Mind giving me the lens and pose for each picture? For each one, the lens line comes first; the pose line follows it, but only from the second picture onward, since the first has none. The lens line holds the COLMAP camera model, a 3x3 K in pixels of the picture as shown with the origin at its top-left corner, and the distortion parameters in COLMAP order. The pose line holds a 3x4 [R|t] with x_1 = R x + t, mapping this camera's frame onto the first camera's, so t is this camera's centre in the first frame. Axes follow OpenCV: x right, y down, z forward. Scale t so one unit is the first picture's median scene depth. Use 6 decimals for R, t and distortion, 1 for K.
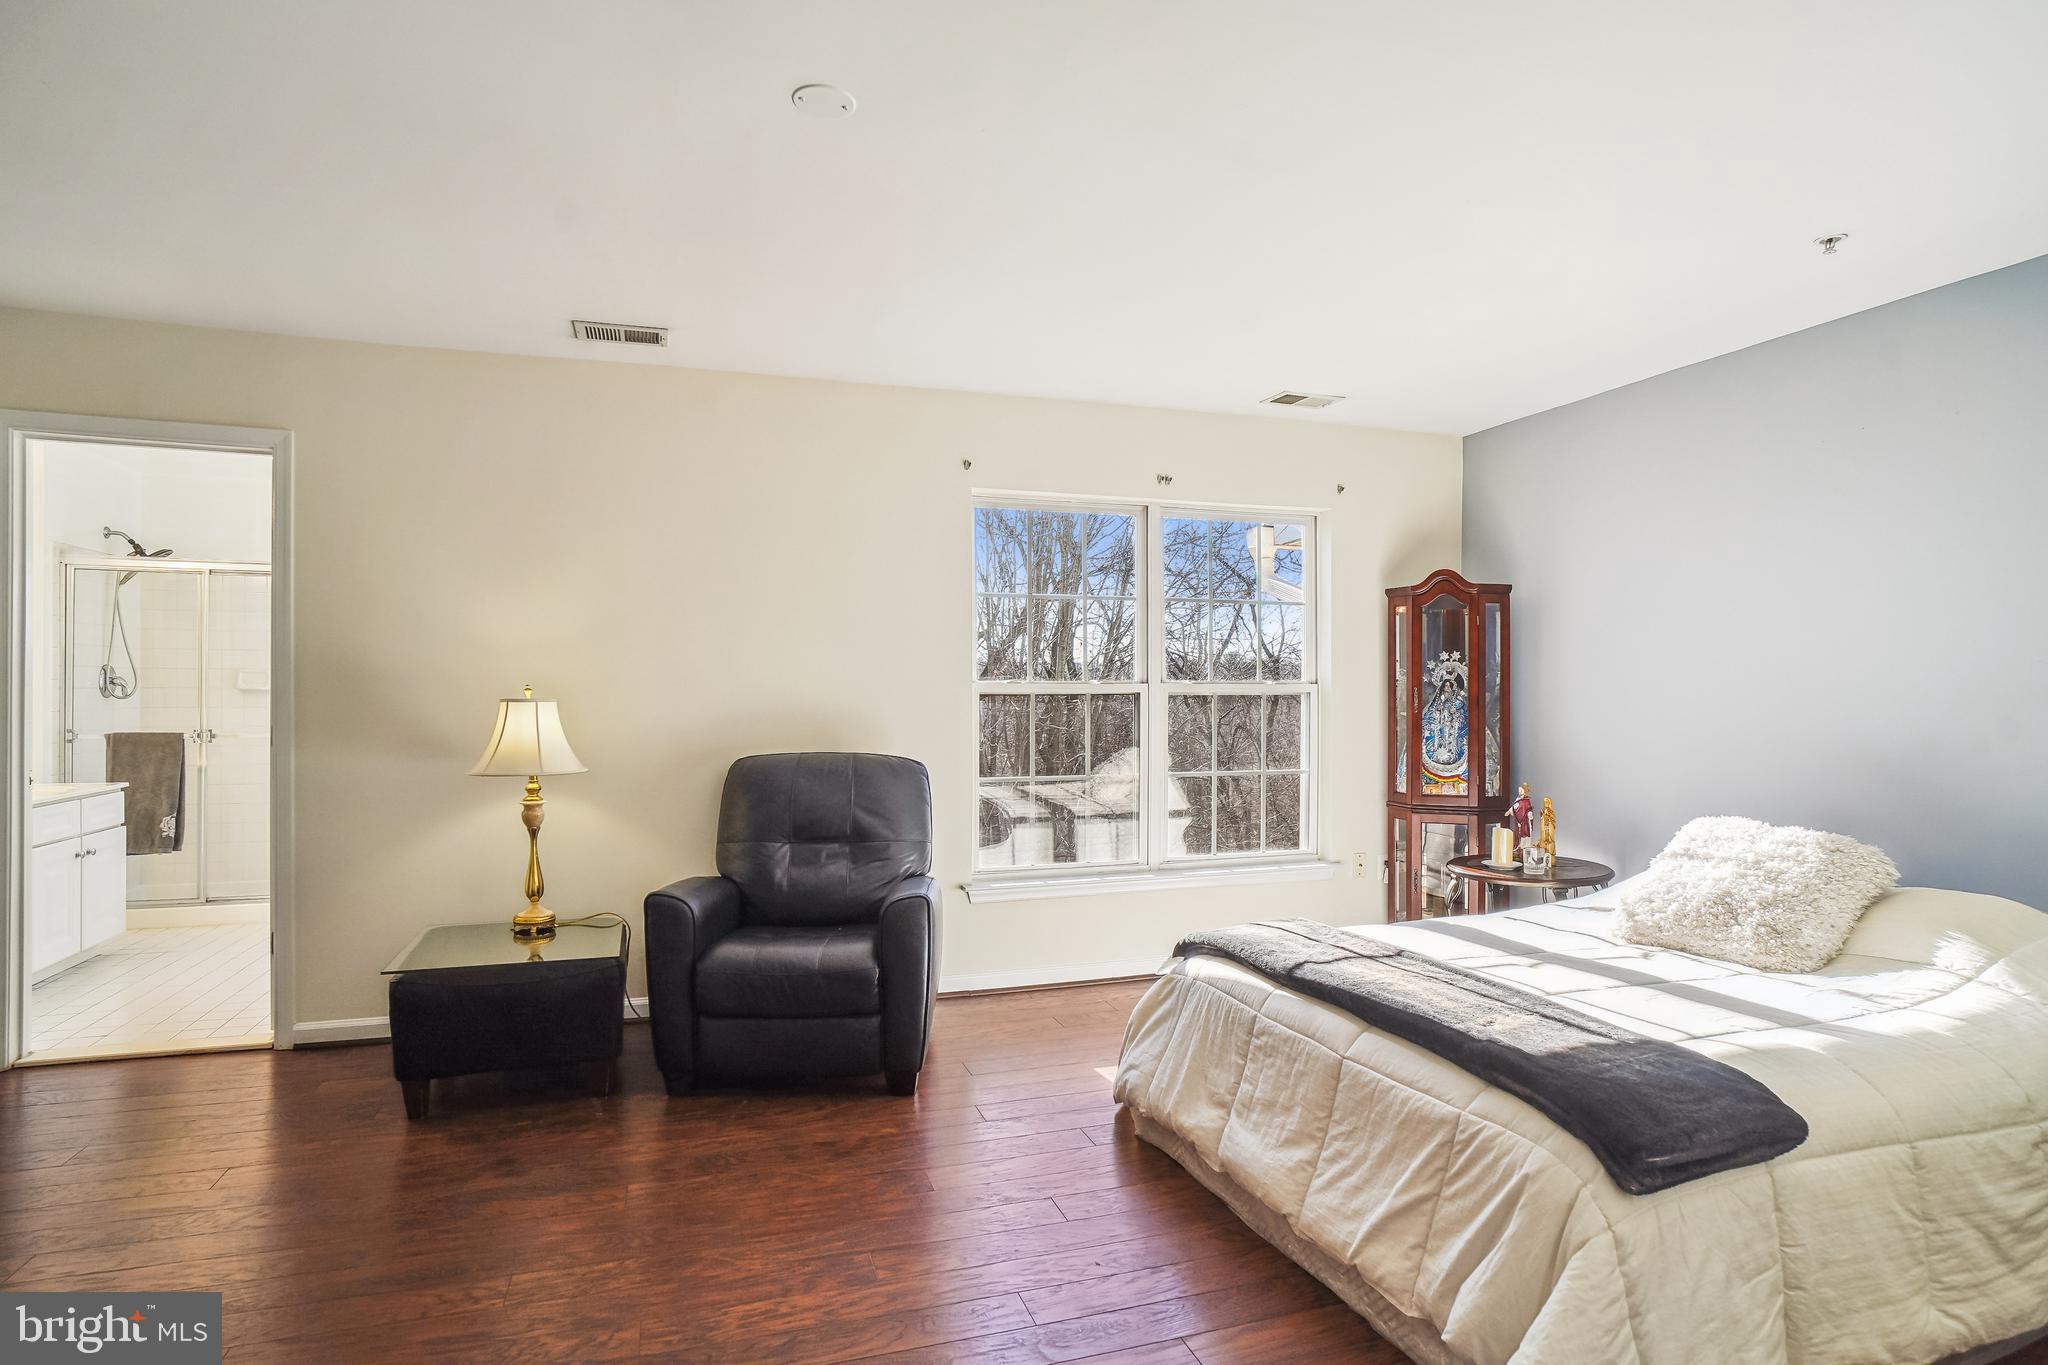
lens RADIAL K [[1075.9, 0, 1024.0], [0, 1075.9, 682.5], [0, 0, 1]] dist [-0.003384, -0.001396]
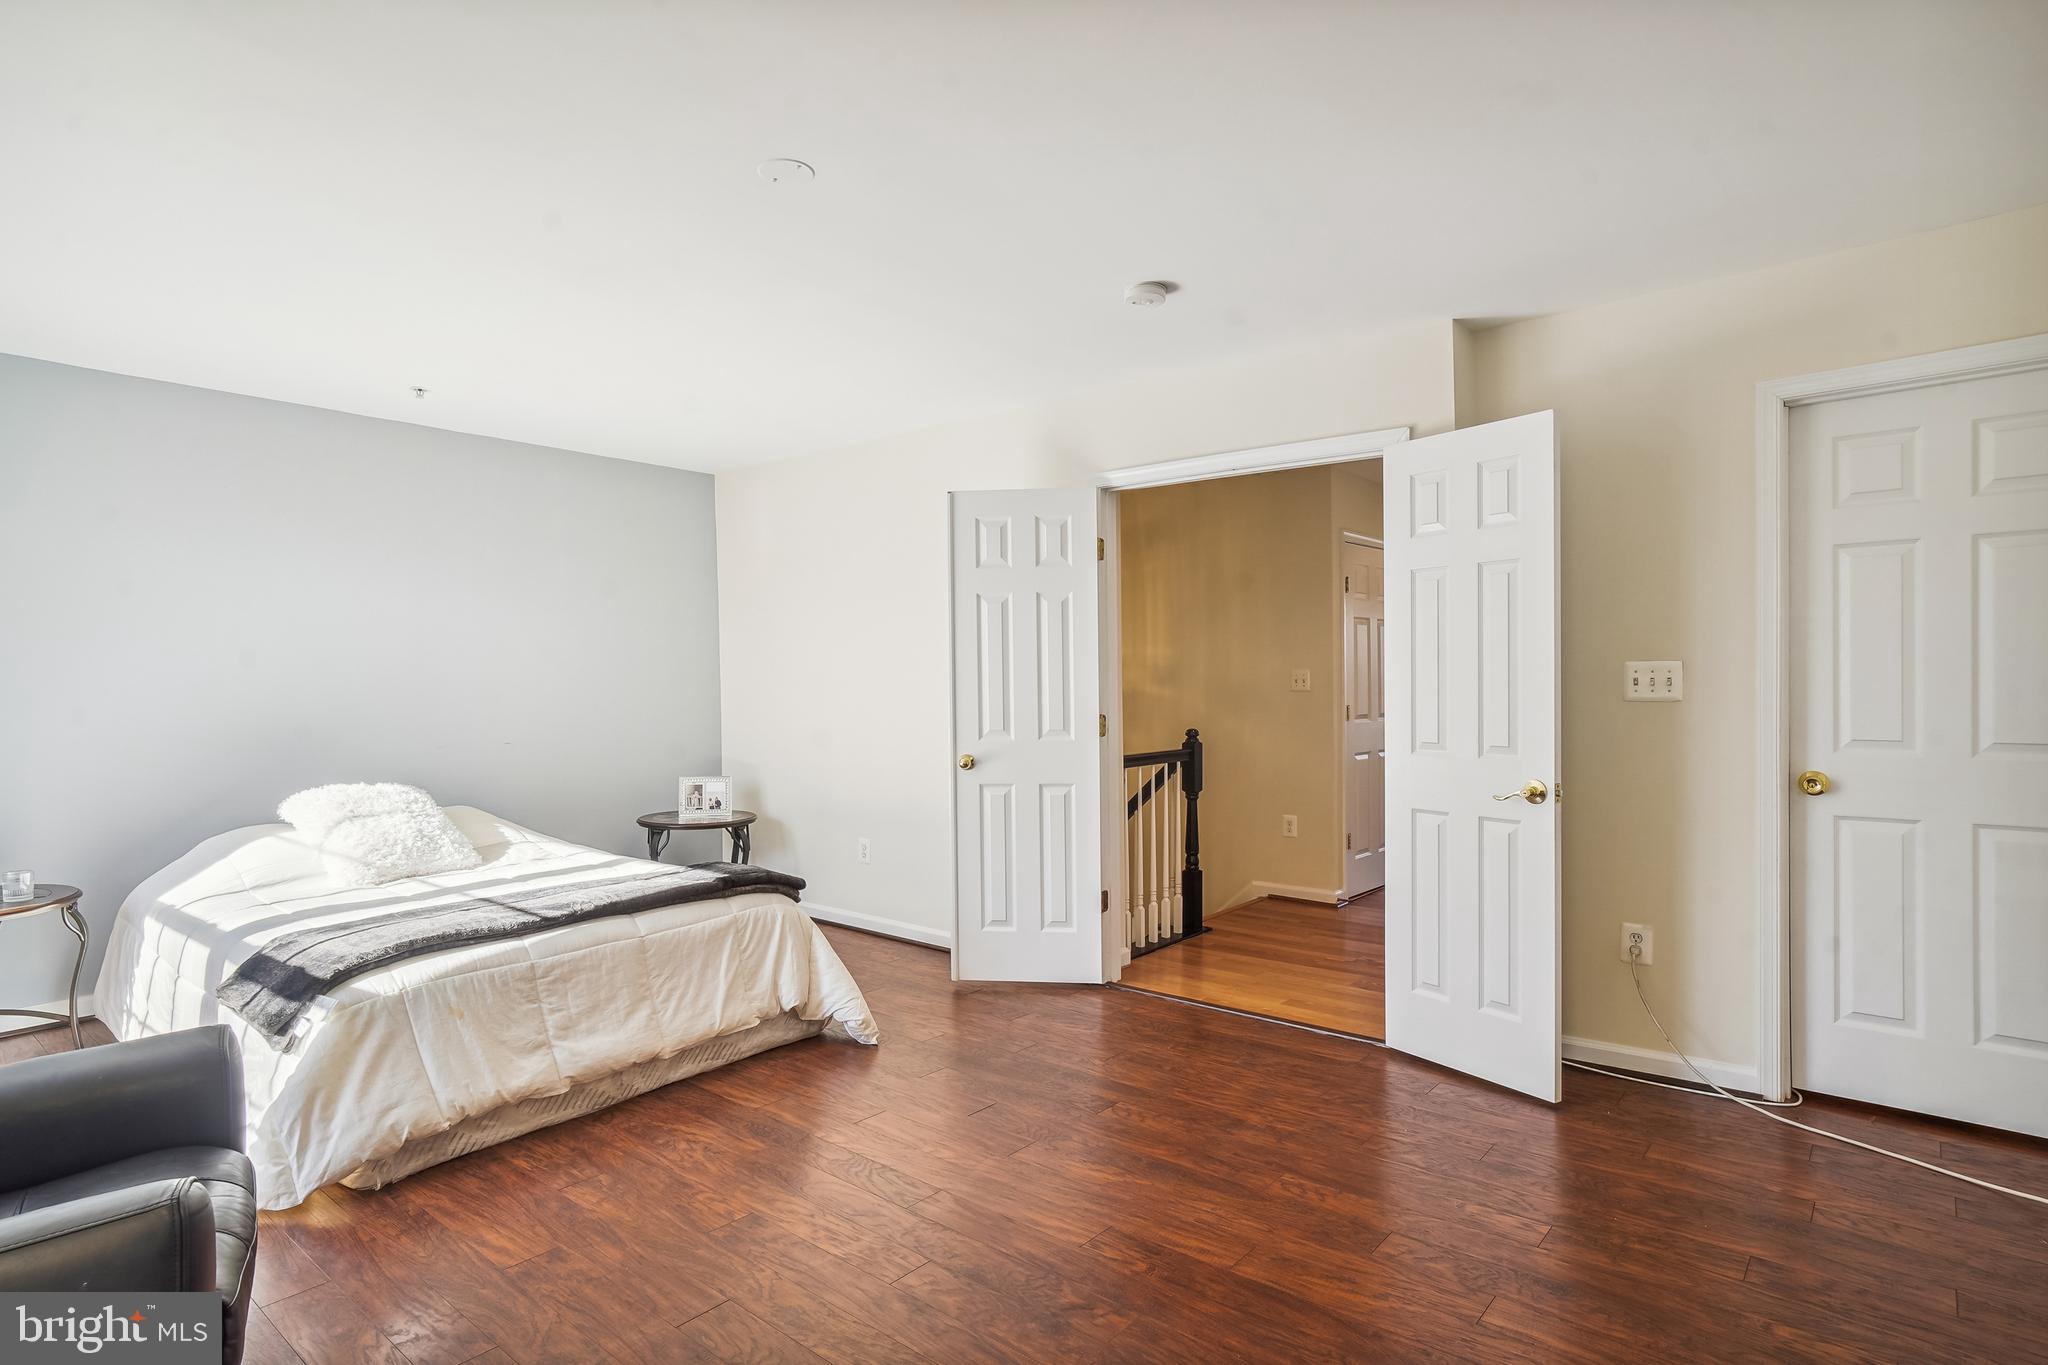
lens RADIAL K [[1078.3, 0, 1027.1], [0, 1078.3, 693.3], [0, 0, 1]] dist [-0.026681, 0.031376]
pose [[-0.540569, -0.001265, 0.841299, -0.602667], [-0.001238, 0.999999, 0.000709, 0.008009], [-0.841299, -0.000658, -0.540570, 0.670646]]
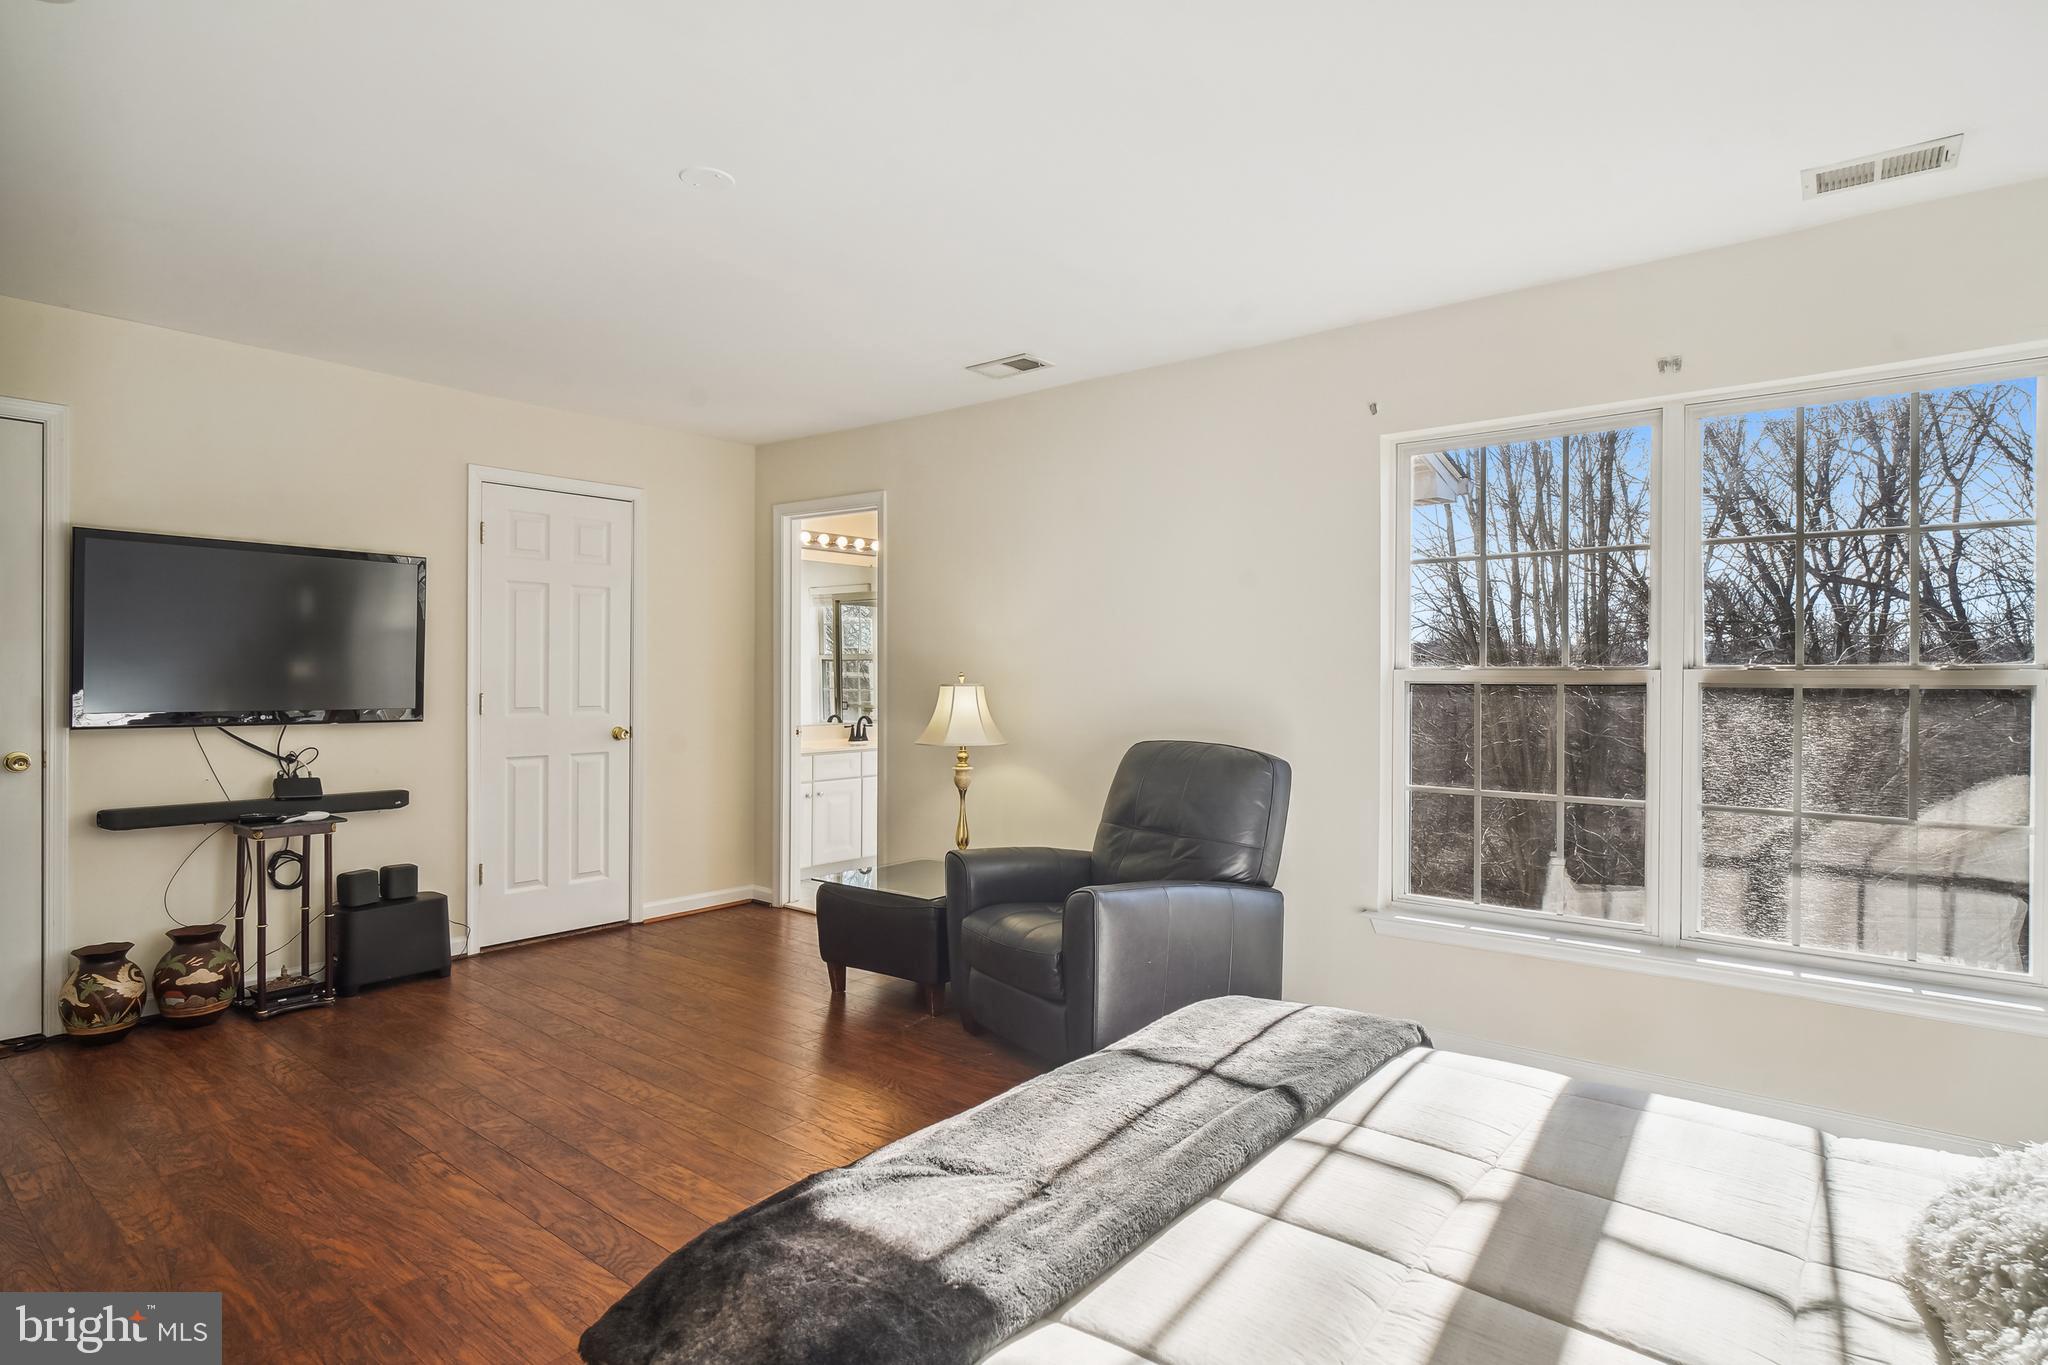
lens RADIAL K [[1068.5, 0, 1018.1], [0, 1068.5, 673.6], [0, 0, 1]] dist [-0.001467, 0.000038]
pose [[0.554564, -0.000748, -0.832141, 0.464647], [-0.001103, 0.999998, -0.001634, 0.004739], [0.832140, 0.001824, 0.554562, 0.301224]]
